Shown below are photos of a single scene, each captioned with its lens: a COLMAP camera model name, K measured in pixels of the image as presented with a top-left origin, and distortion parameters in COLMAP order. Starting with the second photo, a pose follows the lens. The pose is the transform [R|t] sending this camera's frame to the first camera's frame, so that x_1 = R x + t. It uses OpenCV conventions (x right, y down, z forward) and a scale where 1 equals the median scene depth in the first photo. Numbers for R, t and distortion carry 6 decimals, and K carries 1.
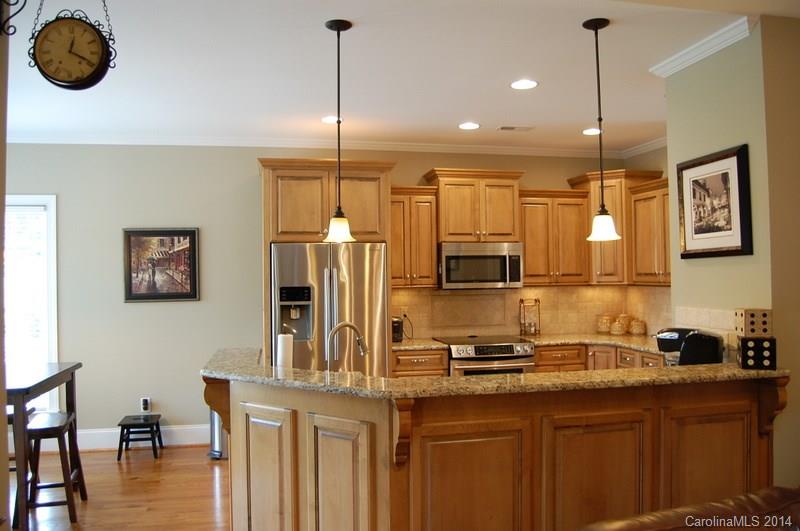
lens RADIAL K [[638.9, 0, 401.8], [0, 638.9, 265.9], [0, 0, 1]] dist [-0.044261, 0.001642]
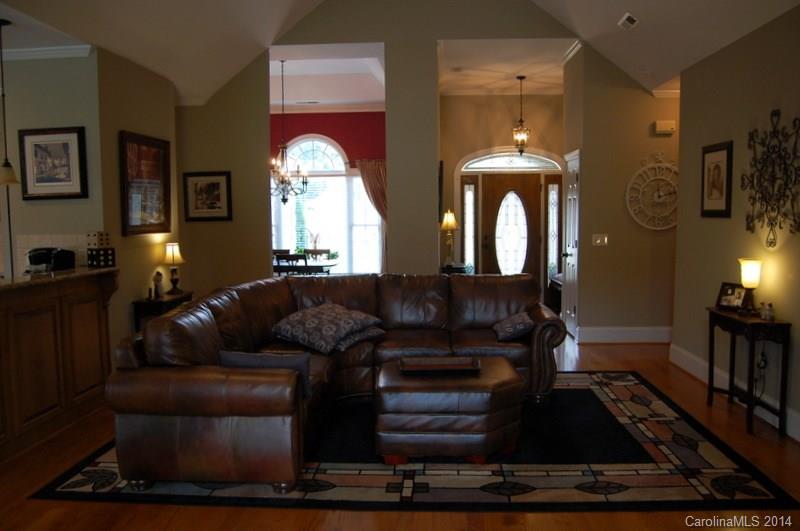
lens RADIAL K [[638.9, 0, 400.2], [0, 638.9, 265.8], [0, 0, 1]] dist [-0.044261, 0.001642]
pose [[0.266017, -0.074652, 0.961073, -0.754163], [-0.005264, 0.996869, 0.078889, 0.021859], [-0.963954, -0.026045, 0.264791, -0.174256]]
